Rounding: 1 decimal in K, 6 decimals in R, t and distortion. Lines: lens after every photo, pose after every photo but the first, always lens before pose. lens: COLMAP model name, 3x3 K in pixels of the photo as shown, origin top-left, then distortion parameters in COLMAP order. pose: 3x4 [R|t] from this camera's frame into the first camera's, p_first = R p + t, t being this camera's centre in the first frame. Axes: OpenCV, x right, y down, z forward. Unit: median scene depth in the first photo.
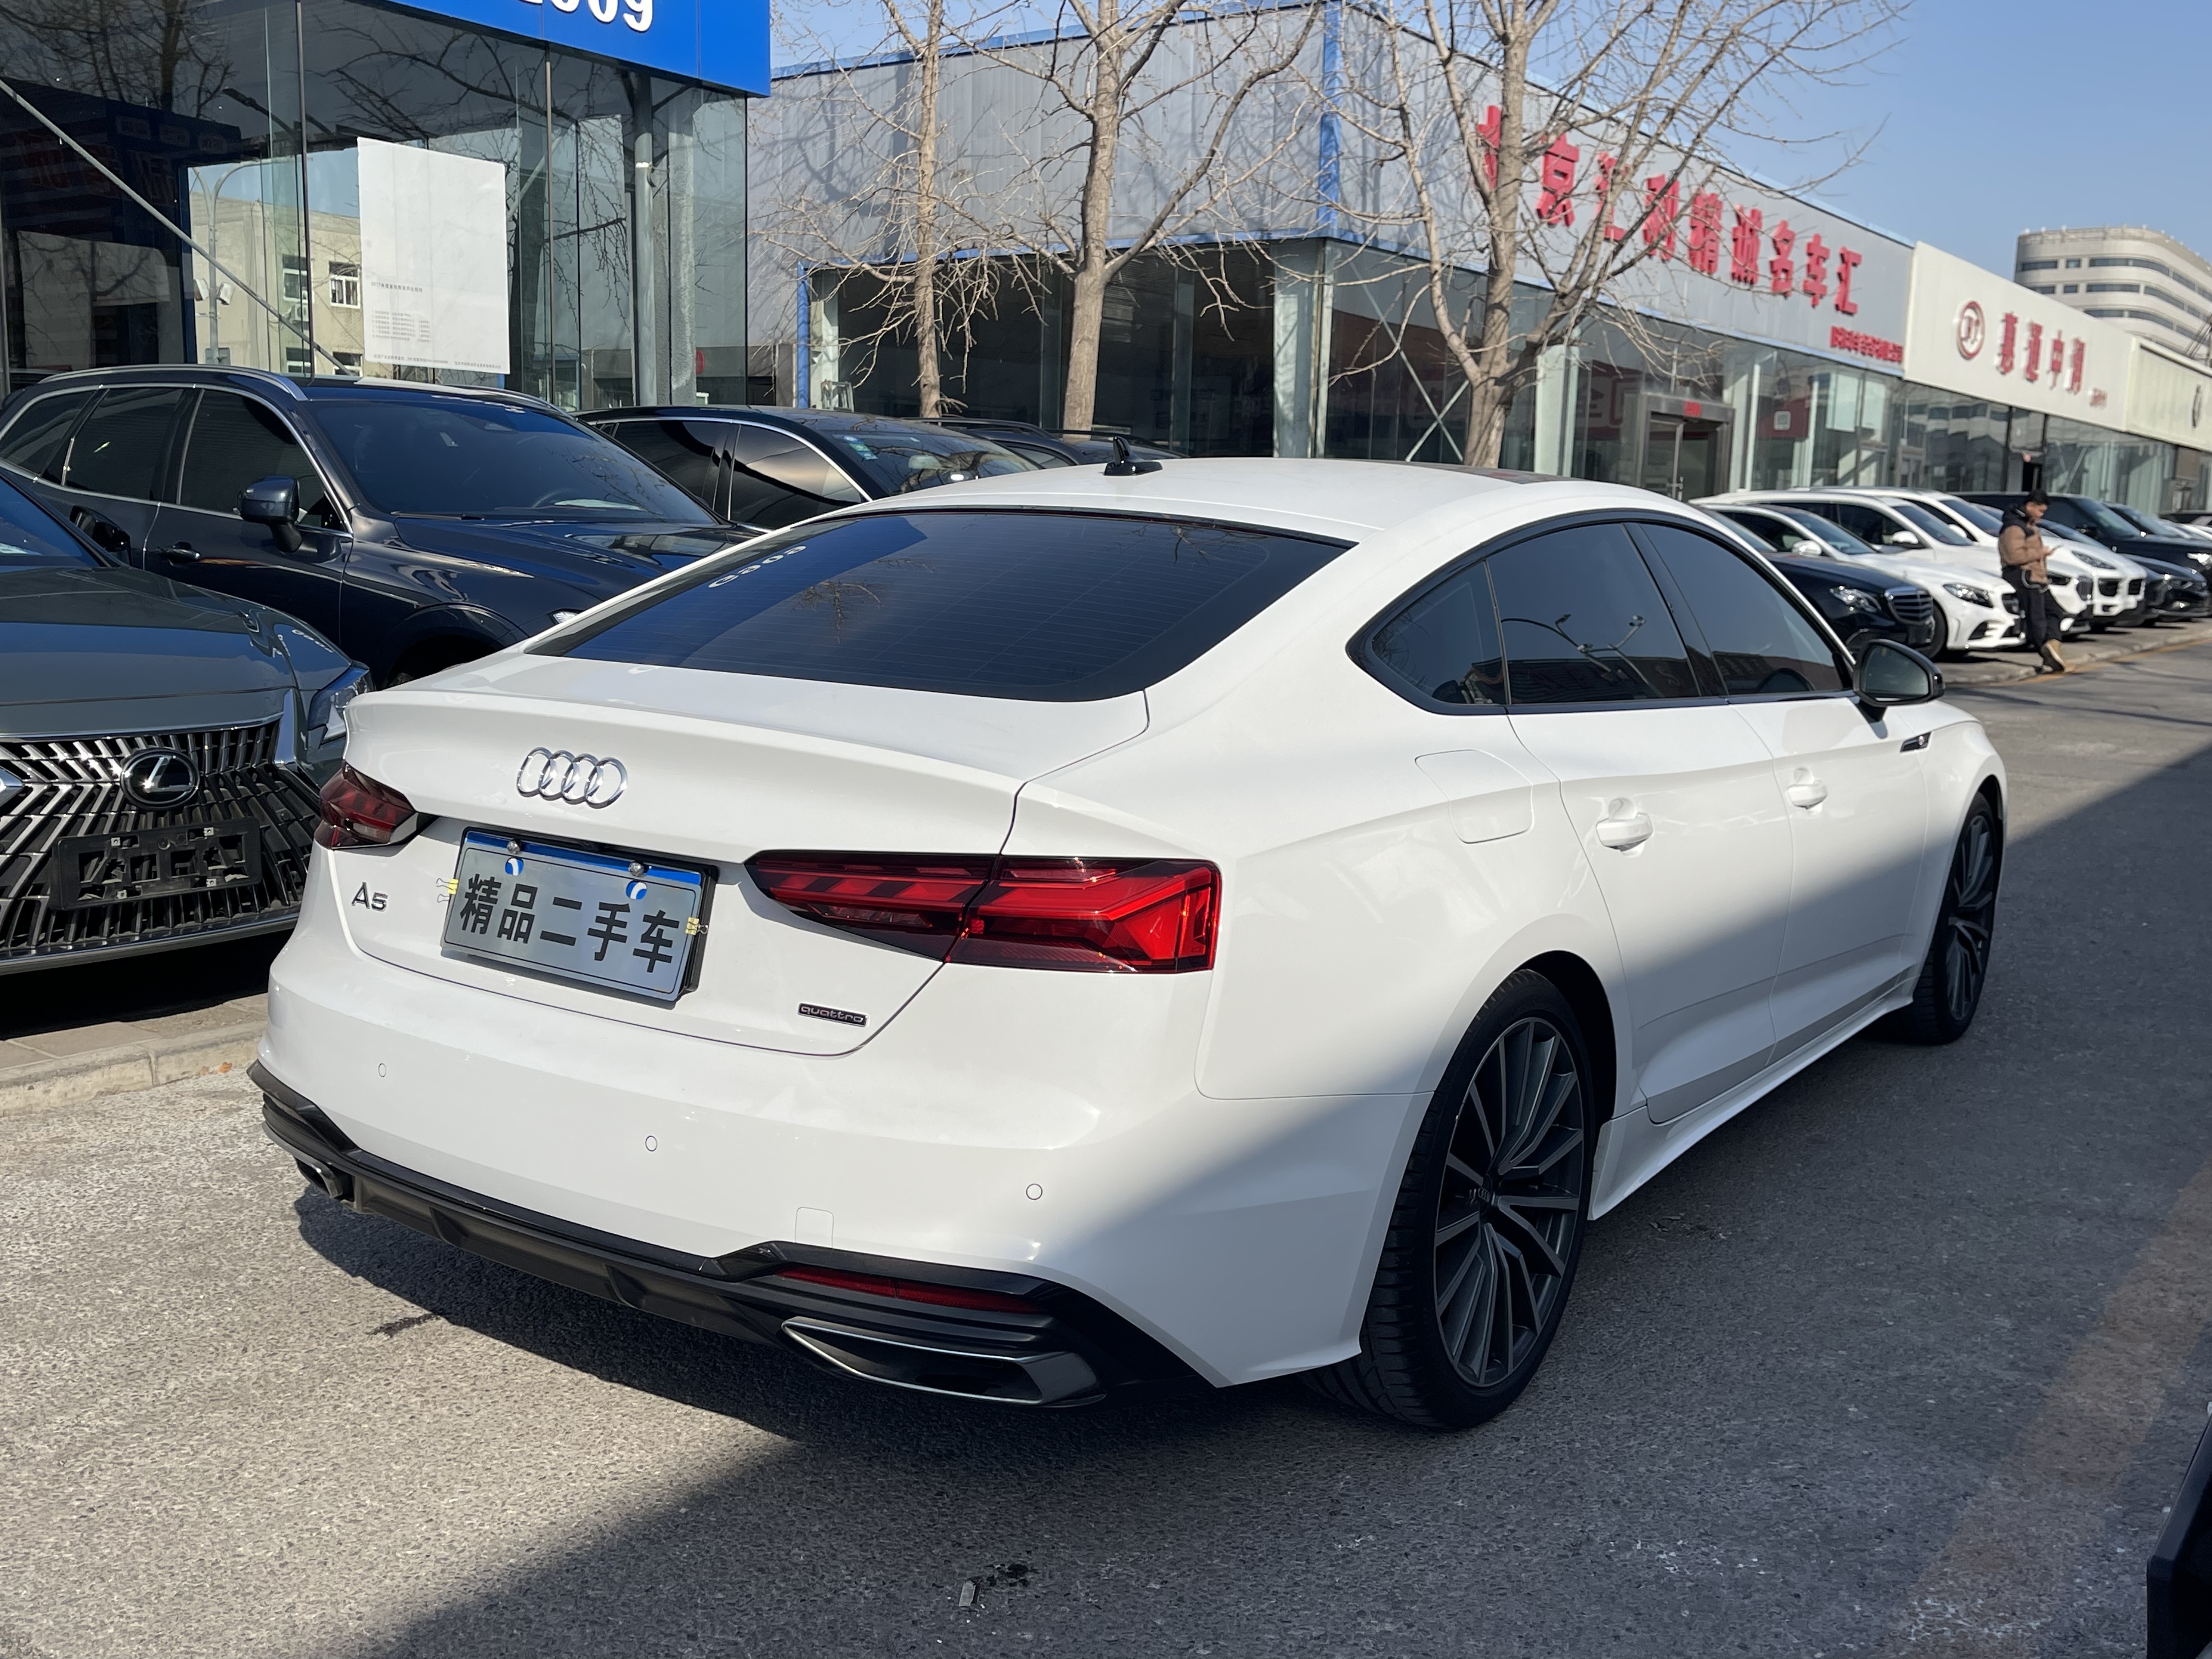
lens RADIAL K [[1992.2, 0, 1106.0], [0, 1992.2, 829.5], [0, 0, 1]] dist [0.023987, 0.012042]
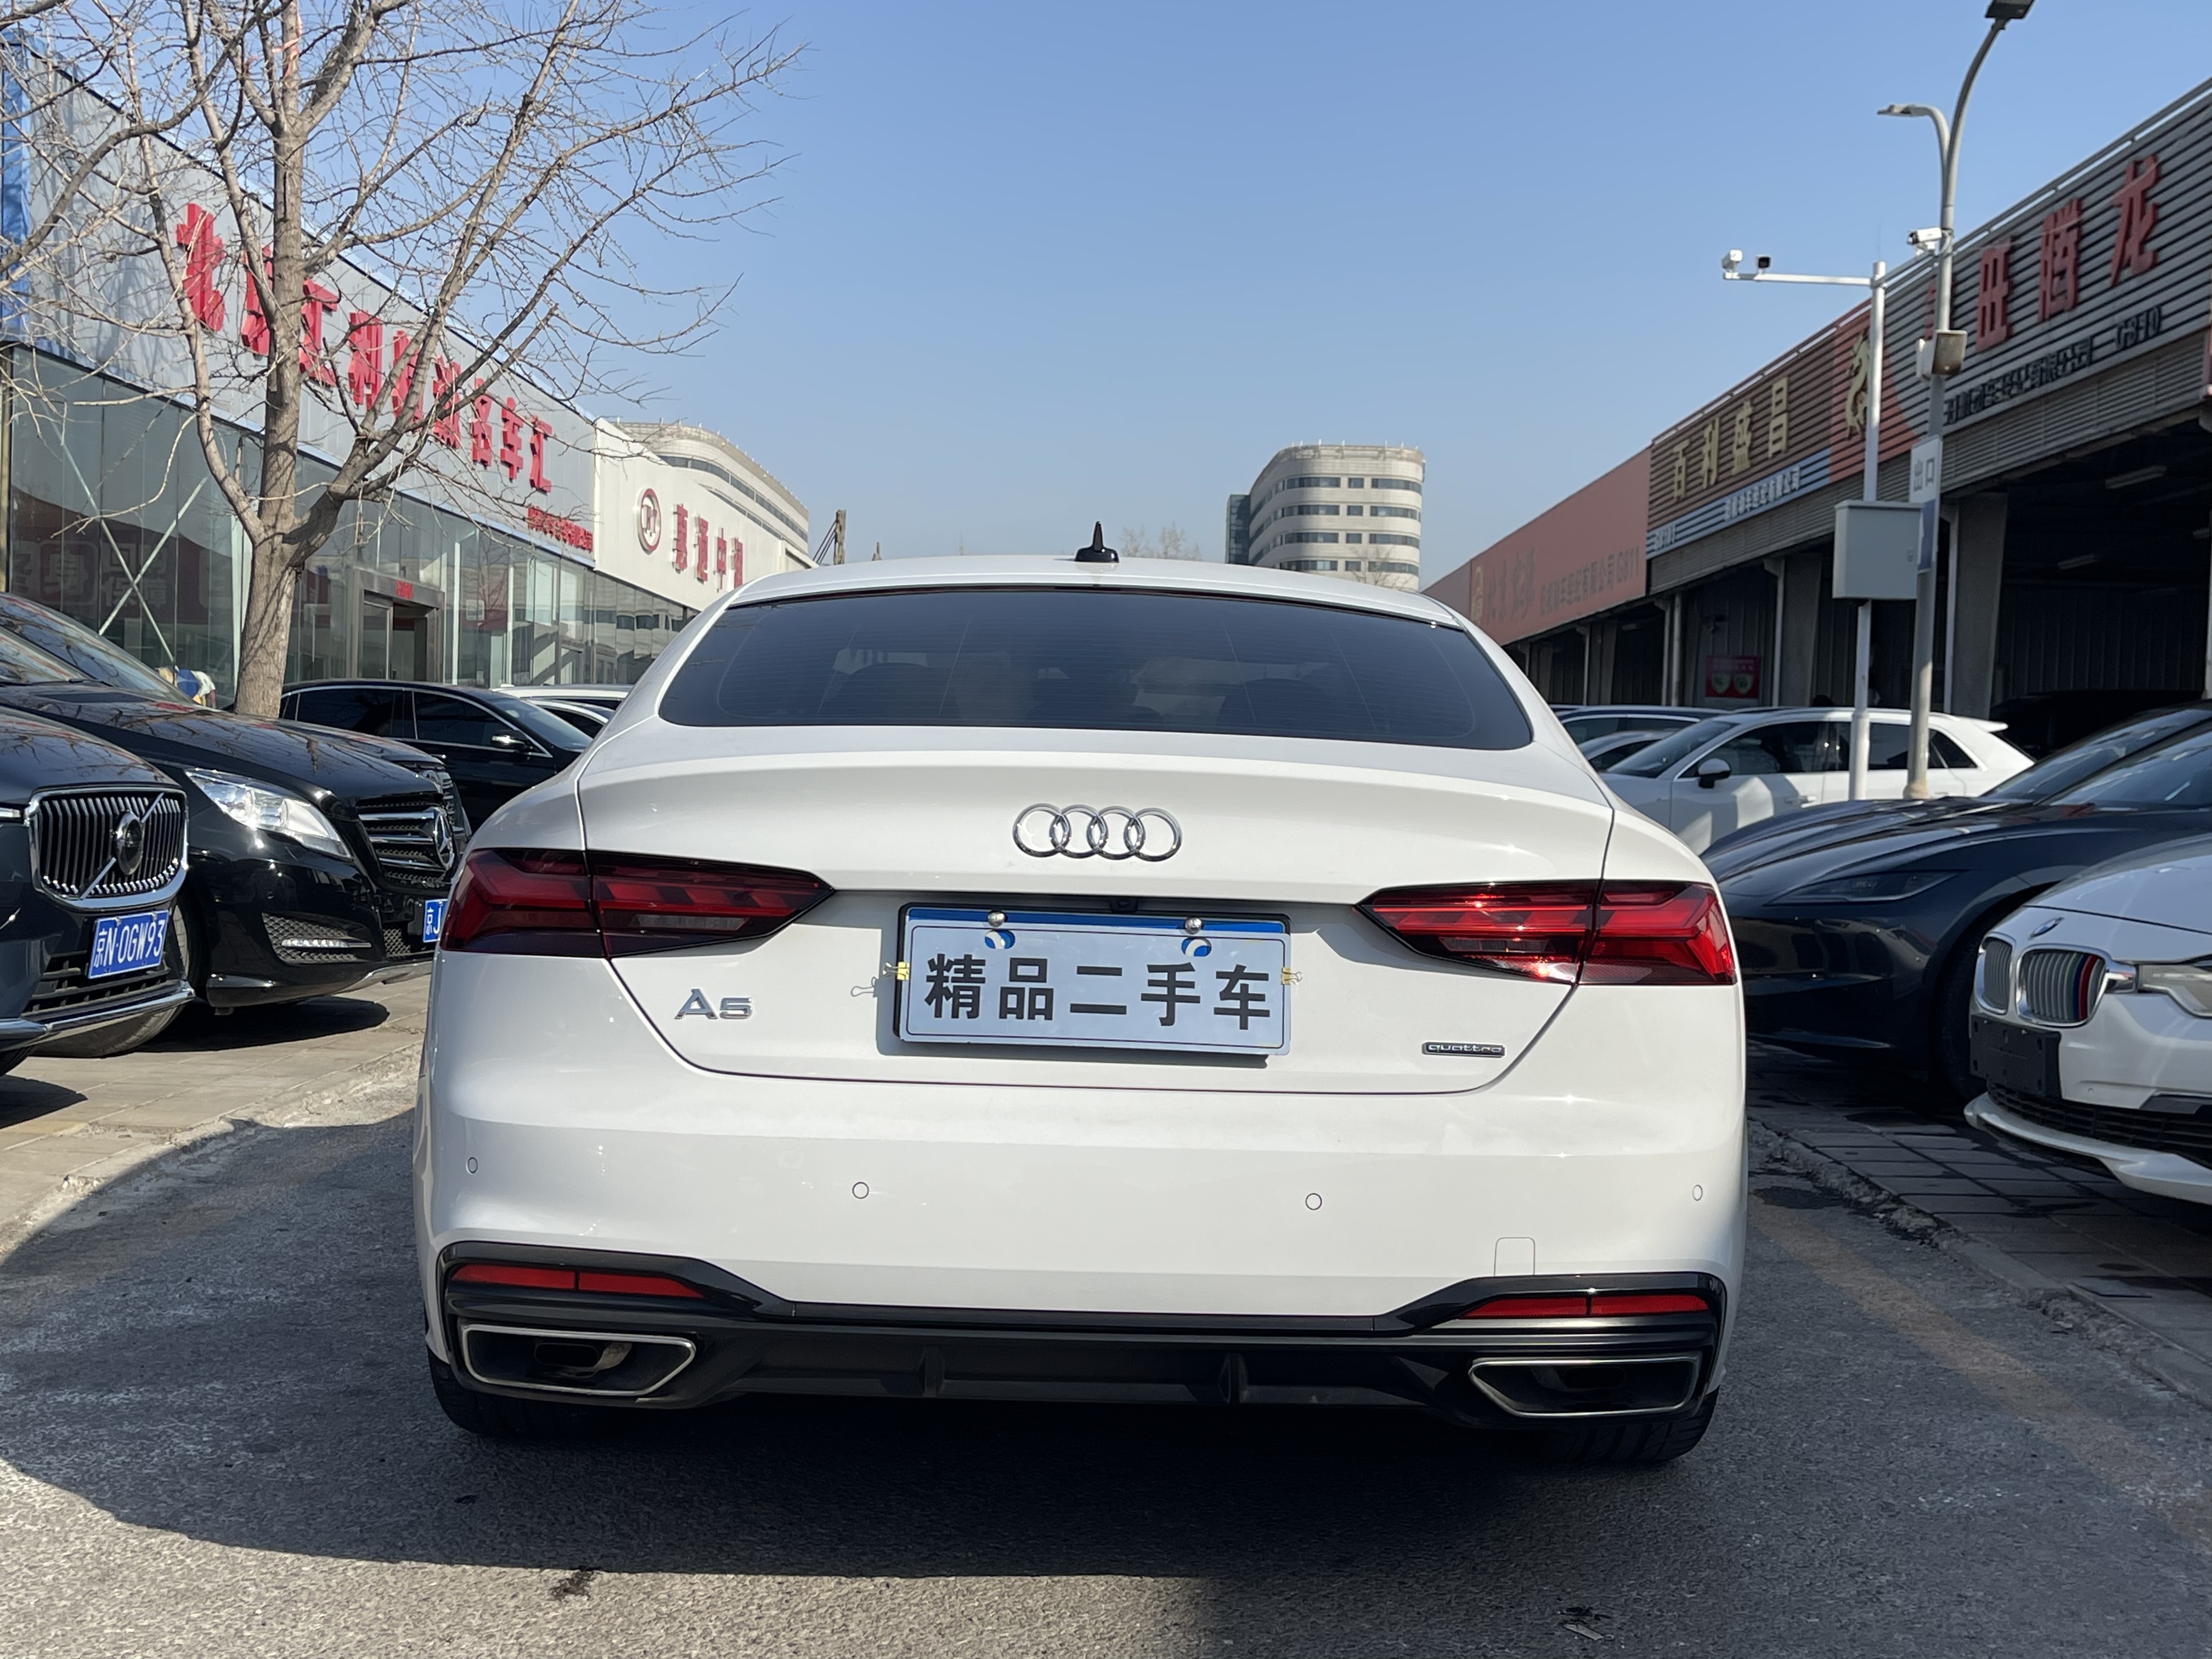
lens RADIAL K [[2471.2, 0, 1106.0], [0, 2471.2, 829.5], [0, 0, 1]] dist [0.113967, -0.263994]
pose [[0.819860, -0.014546, 0.572379, -0.901952], [0.080586, 0.992658, -0.090203, 0.074089], [-0.566865, 0.120079, 0.815013, 0.070876]]
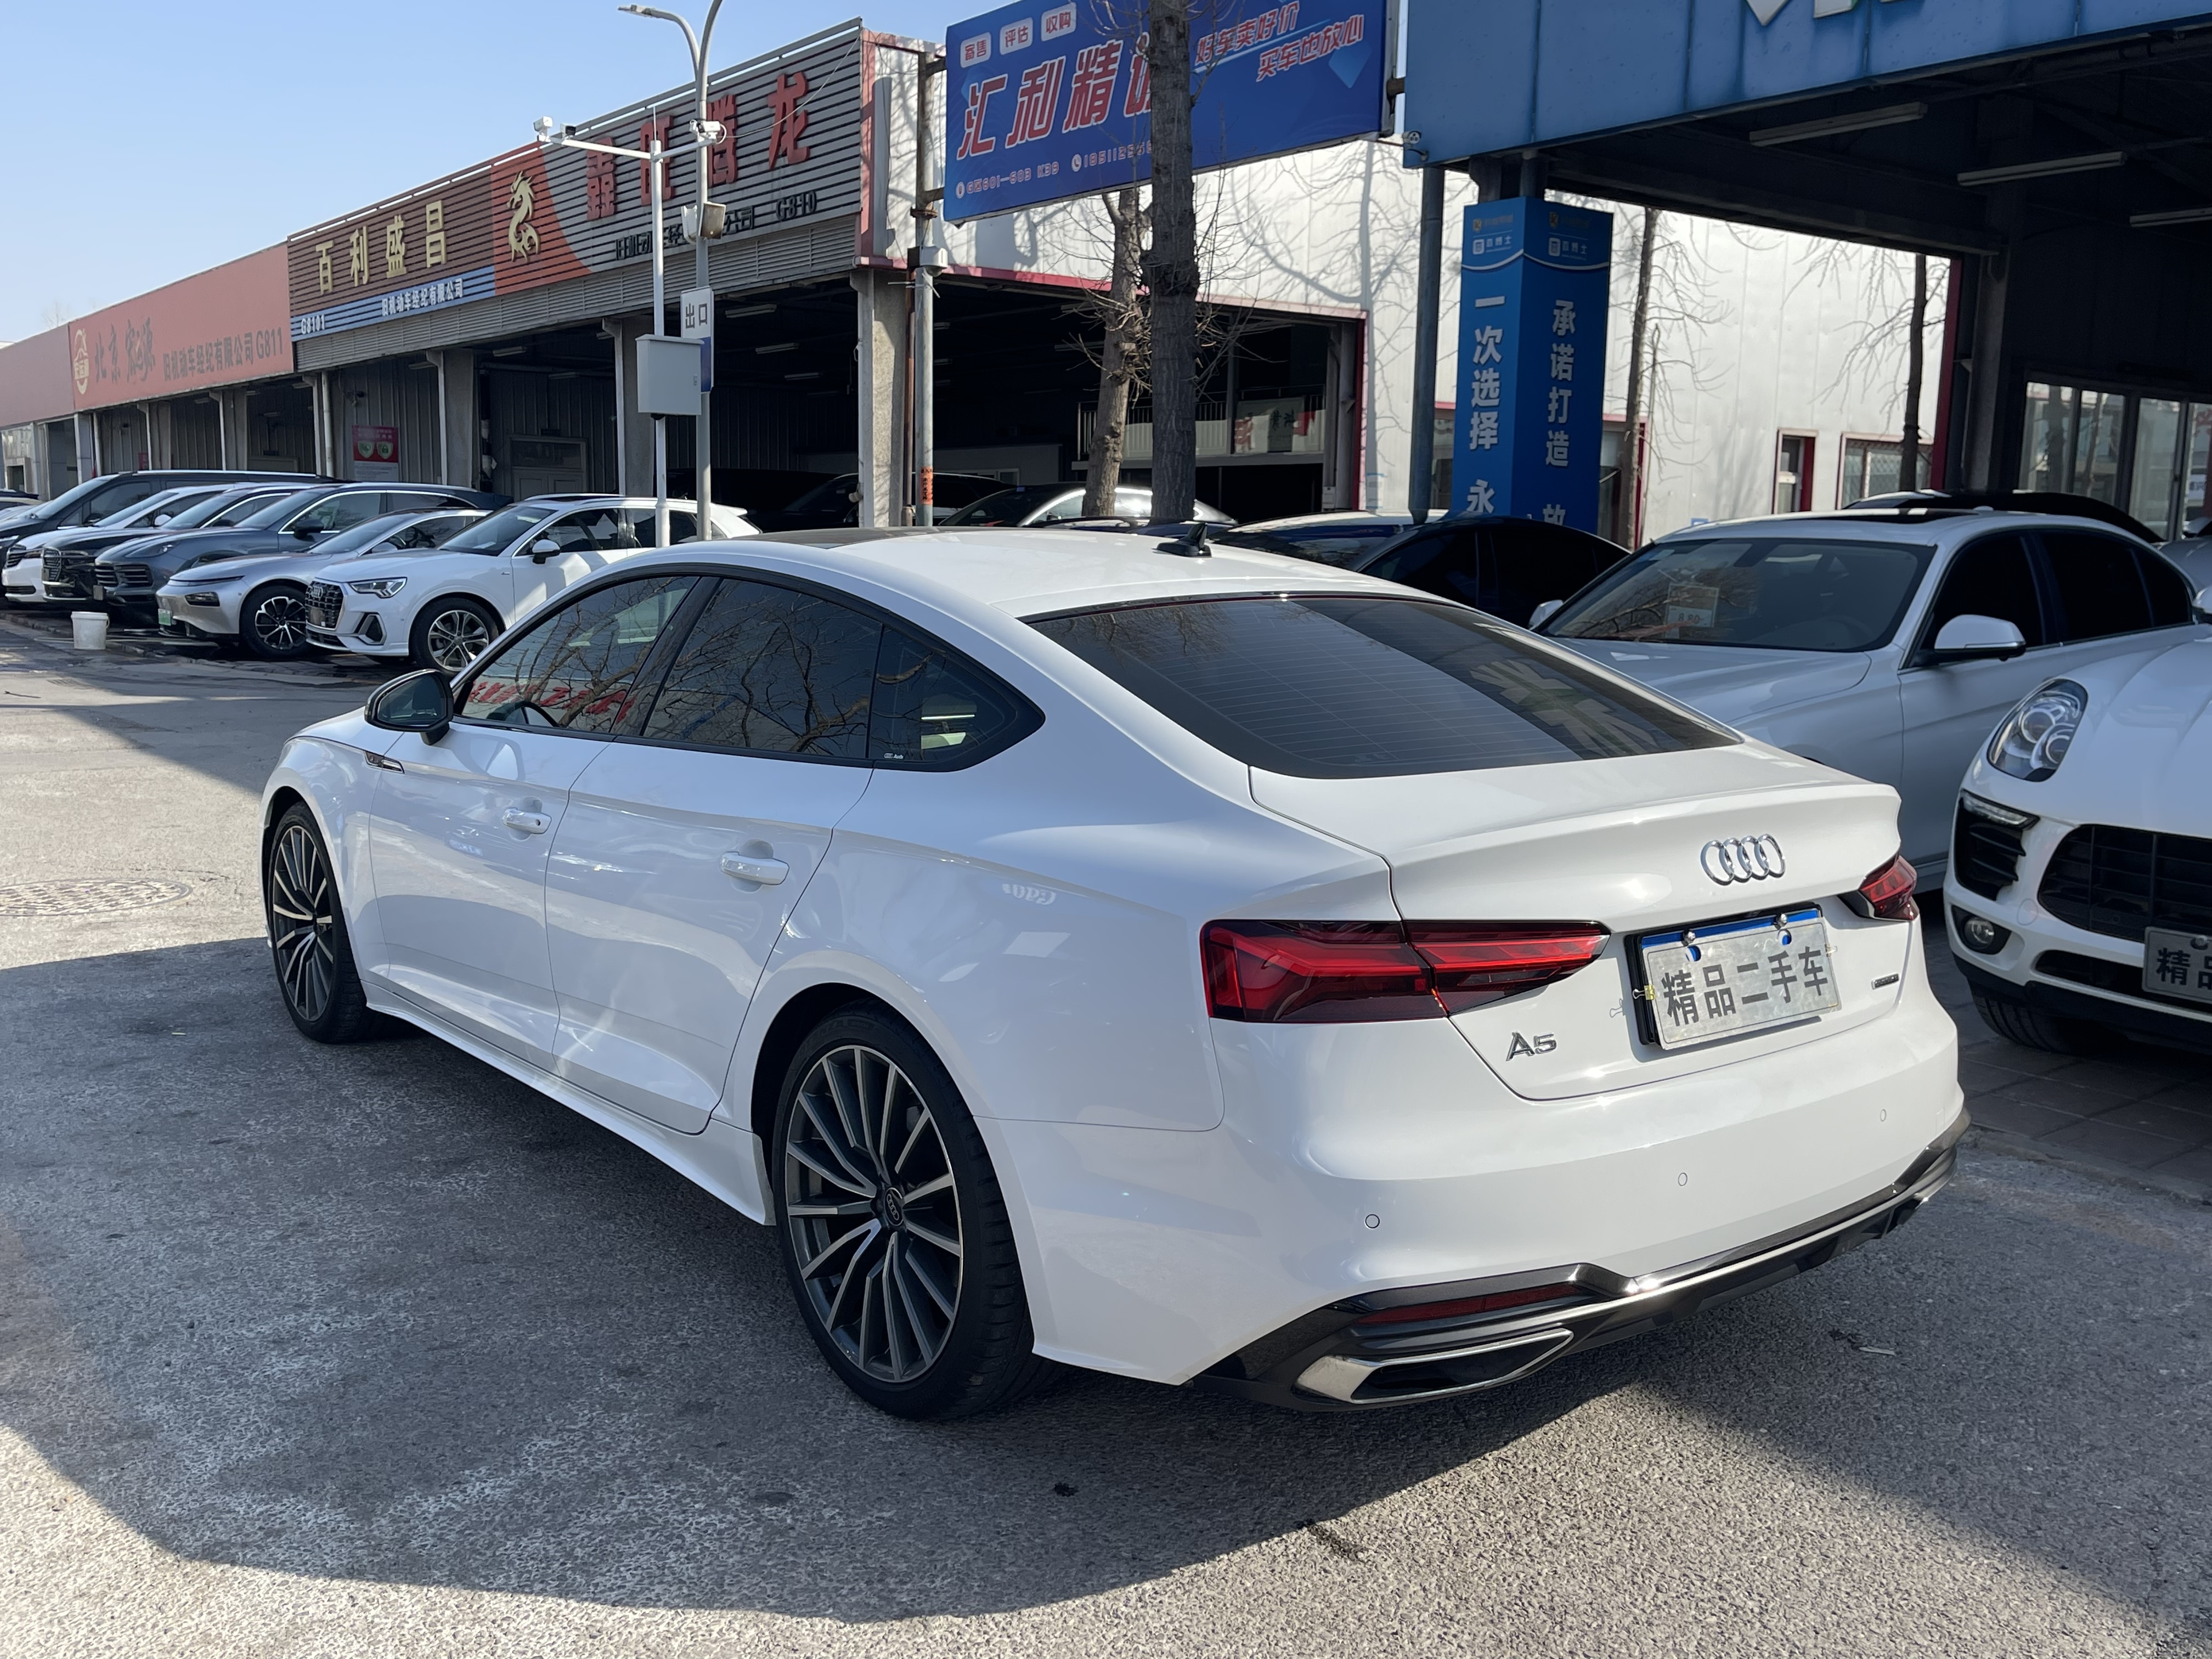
lens RADIAL K [[1906.5, 0, 1106.0], [0, 1906.5, 829.5], [0, 0, 1]] dist [0.022765, 0.008347]
pose [[0.304132, -0.163720, 0.938456, -1.391572], [0.138604, 0.982243, 0.126440, -0.230044], [-0.942493, 0.091619, 0.321424, 0.976307]]
